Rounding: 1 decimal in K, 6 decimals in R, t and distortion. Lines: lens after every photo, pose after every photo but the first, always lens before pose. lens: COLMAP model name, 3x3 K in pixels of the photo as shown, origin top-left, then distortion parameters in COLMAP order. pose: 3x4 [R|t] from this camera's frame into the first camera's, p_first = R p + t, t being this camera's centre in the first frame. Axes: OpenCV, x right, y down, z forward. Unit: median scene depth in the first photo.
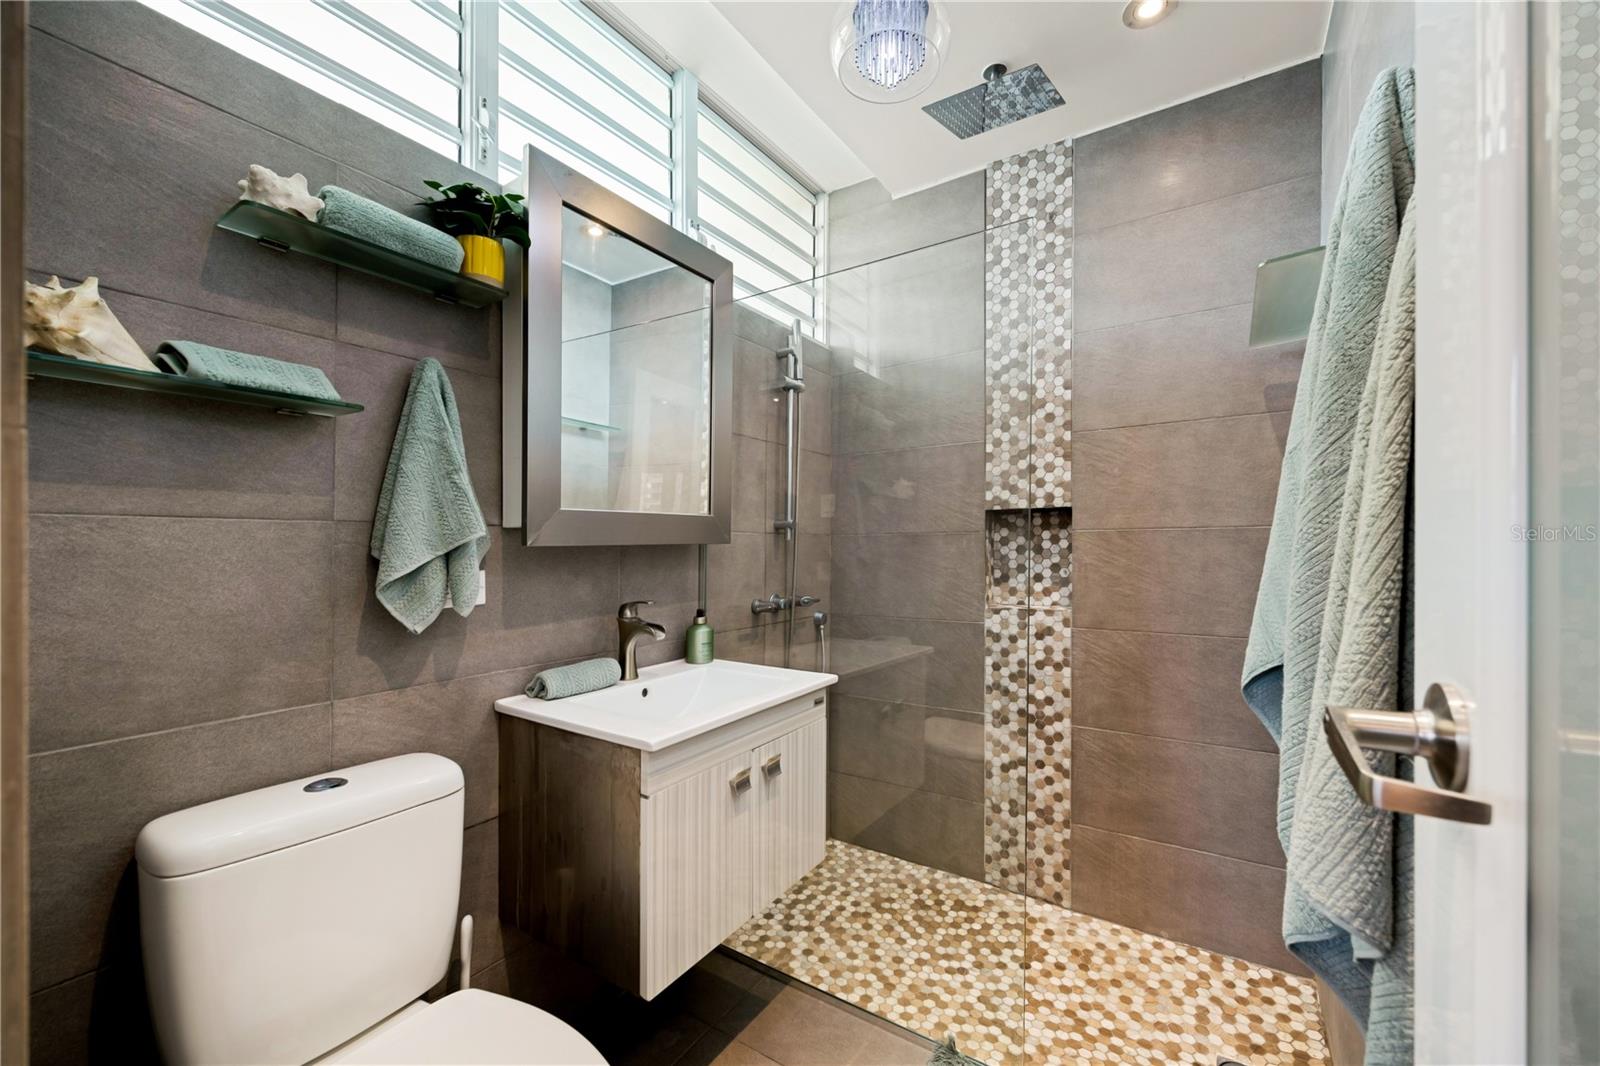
lens RADIAL K [[628.8, 0, 798.6], [0, 628.8, 536.8], [0, 0, 1]] dist [-0.008334, 0.001019]
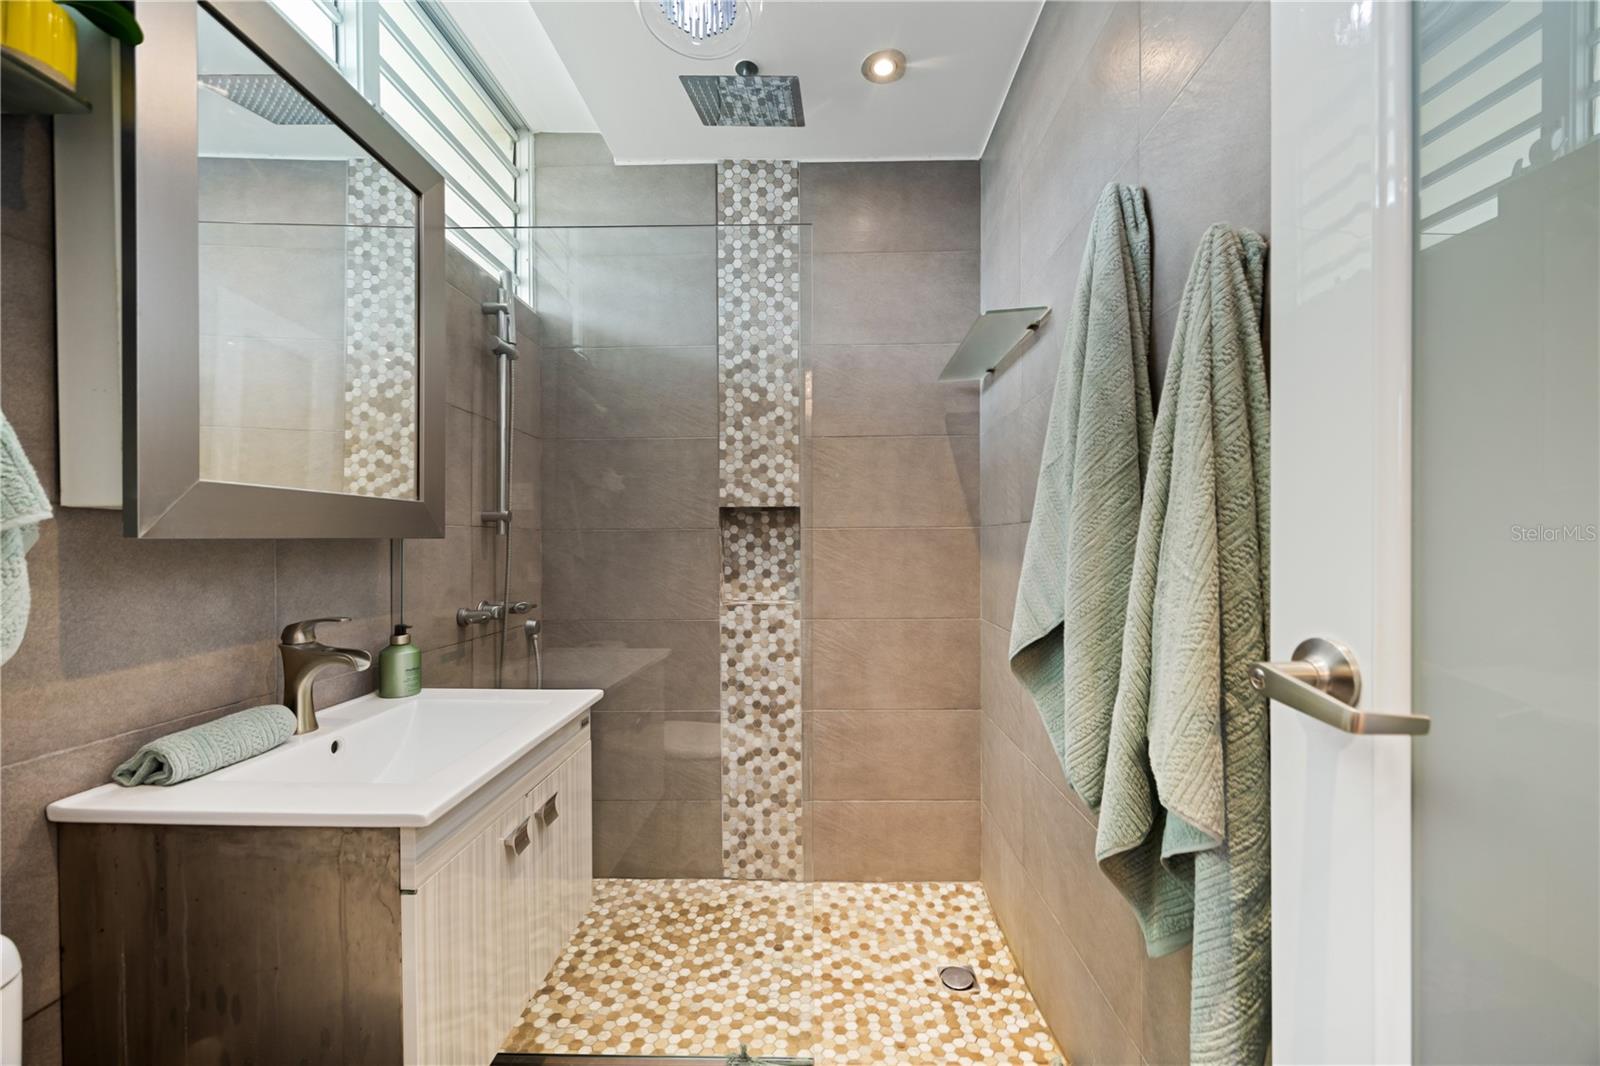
lens RADIAL K [[628.8, 0, 803.6], [0, 628.8, 544.4], [0, 0, 1]] dist [-0.008334, 0.001019]
pose [[0.841311, 0.002546, 0.540545, -0.155477], [-0.009810, 0.999896, 0.010560, 0.005859], [-0.540462, -0.014187, 0.841249, 0.105324]]
